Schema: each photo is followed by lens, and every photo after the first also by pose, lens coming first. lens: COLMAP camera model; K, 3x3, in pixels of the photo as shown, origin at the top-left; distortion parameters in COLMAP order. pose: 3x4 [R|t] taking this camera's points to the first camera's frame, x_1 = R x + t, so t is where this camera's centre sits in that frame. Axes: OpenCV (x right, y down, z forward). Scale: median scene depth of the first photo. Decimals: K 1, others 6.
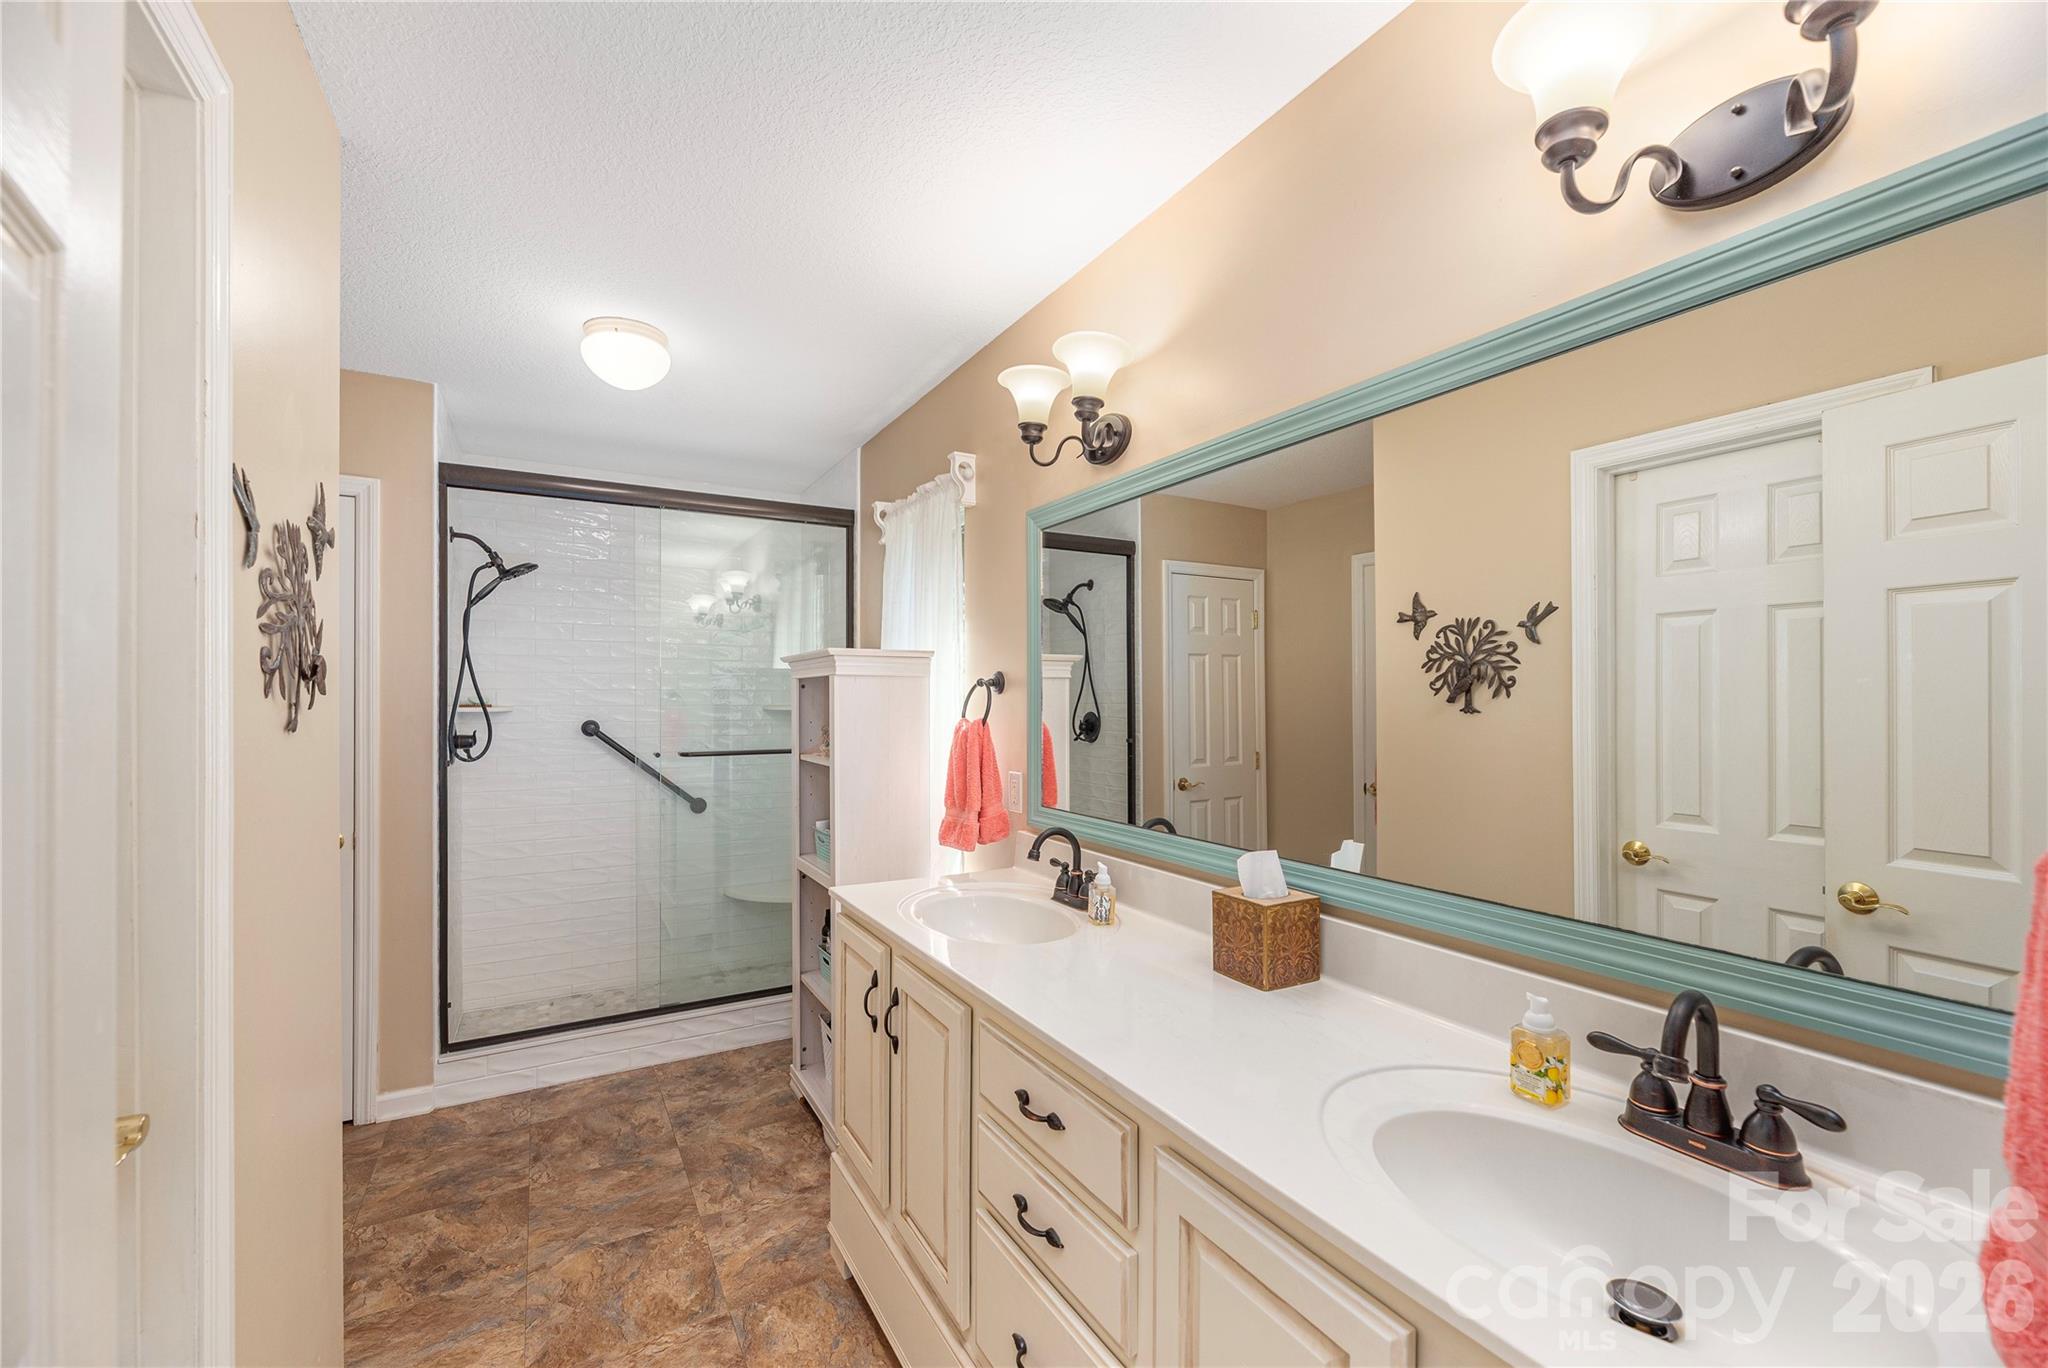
lens RADIAL K [[837.2, 0, 1020.7], [0, 837.2, 694.3], [0, 0, 1]] dist [-0.002546, -0.000072]
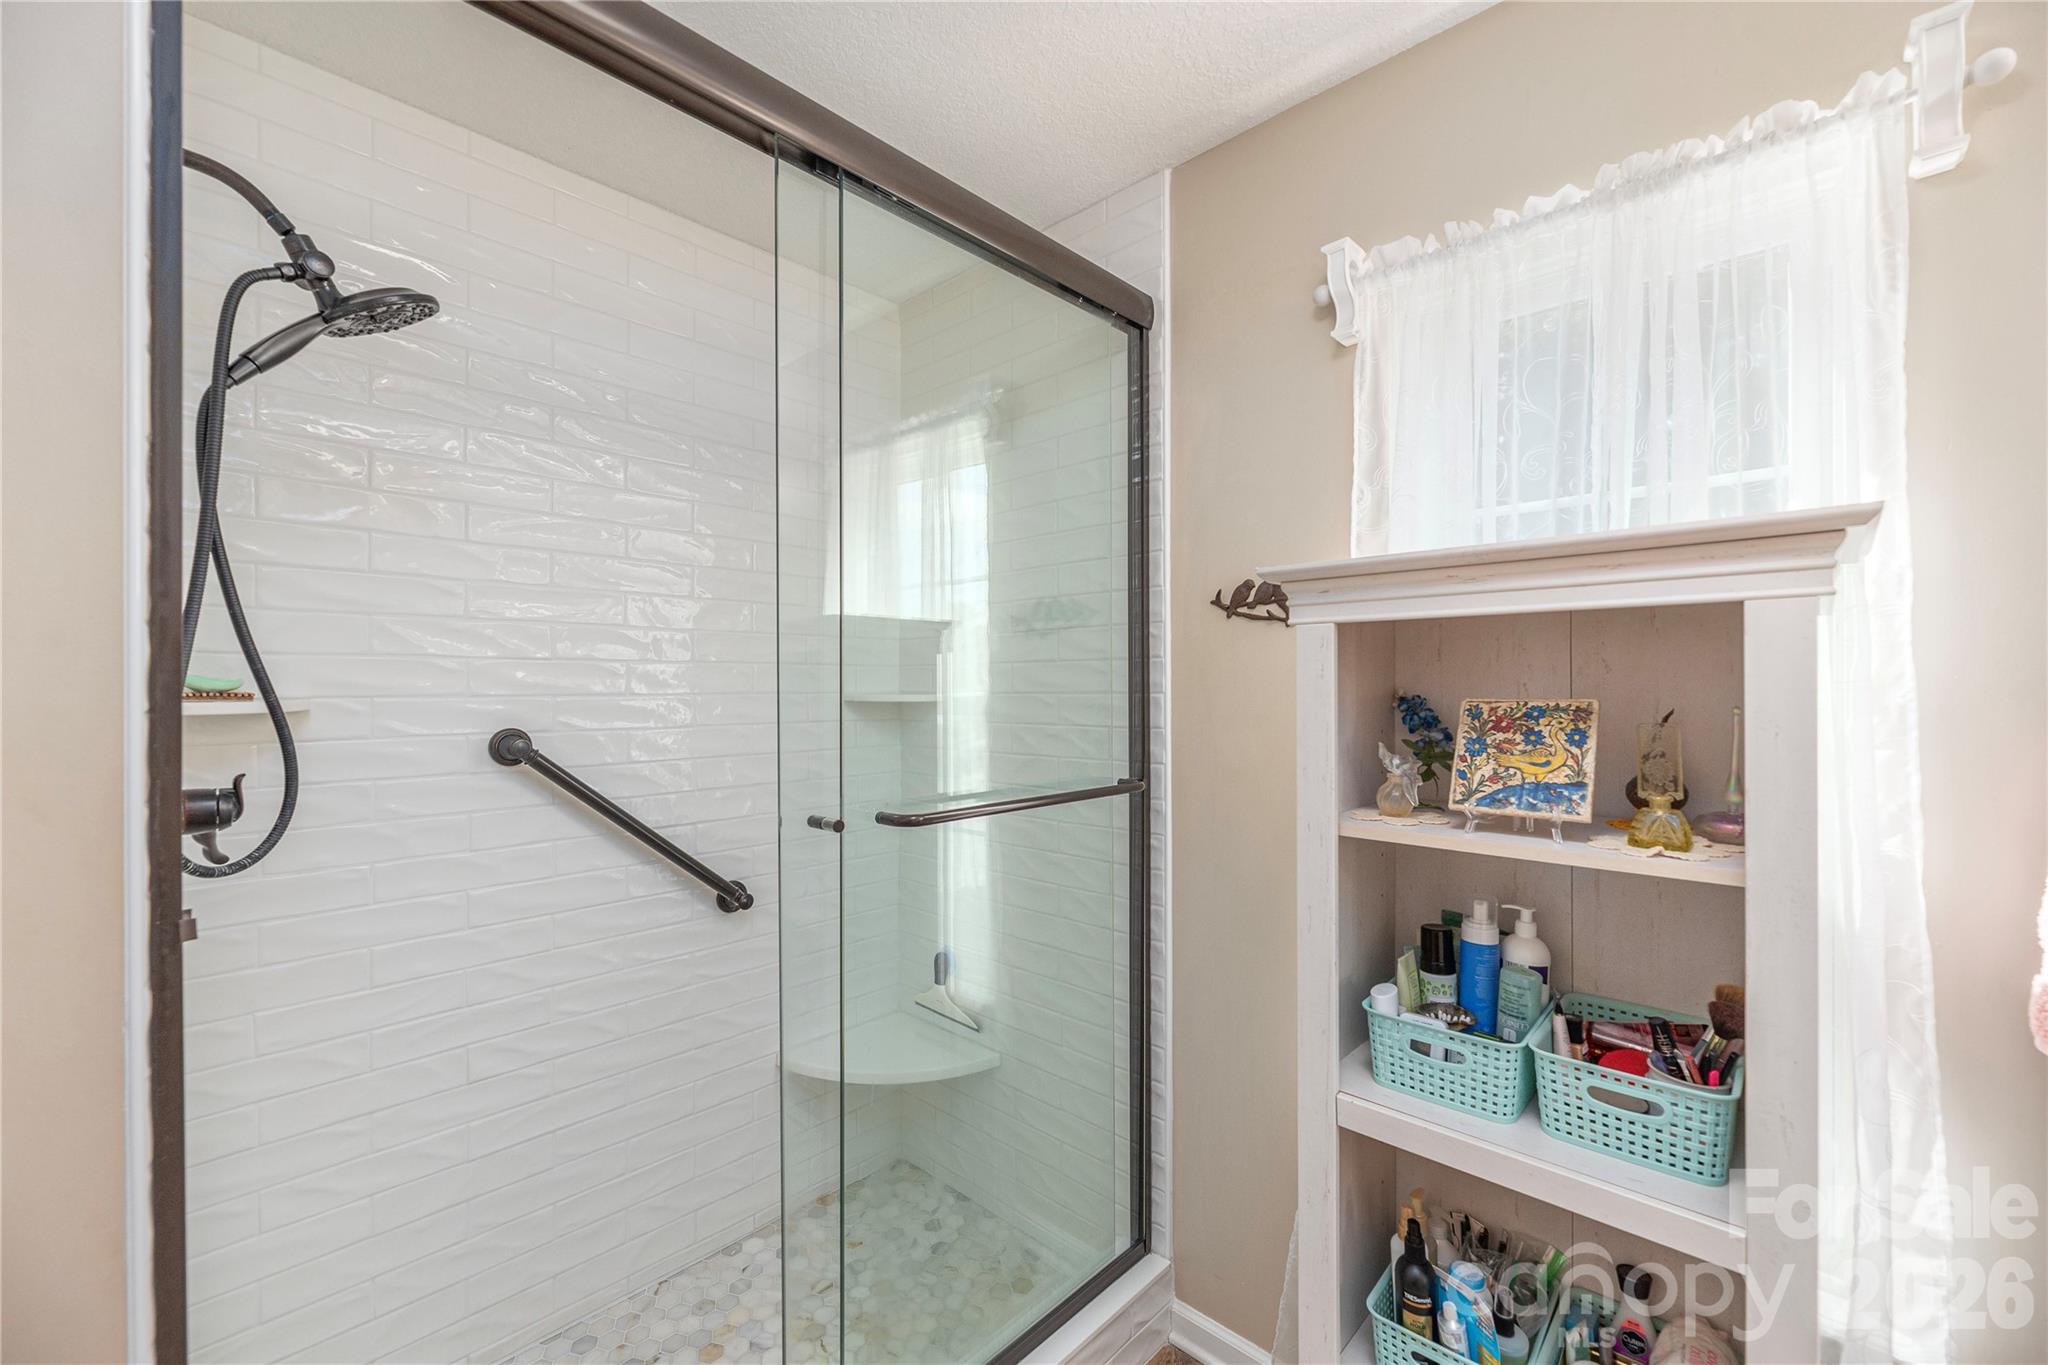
lens RADIAL K [[837.2, 0, 1028.0], [0, 837.2, 681.3], [0, 0, 1]] dist [-0.002546, -0.000072]
pose [[0.955216, 0.001128, 0.295908, -0.452066], [-0.002975, 0.999979, 0.005792, 0.004221], [-0.295896, -0.006413, 0.955199, 0.596029]]
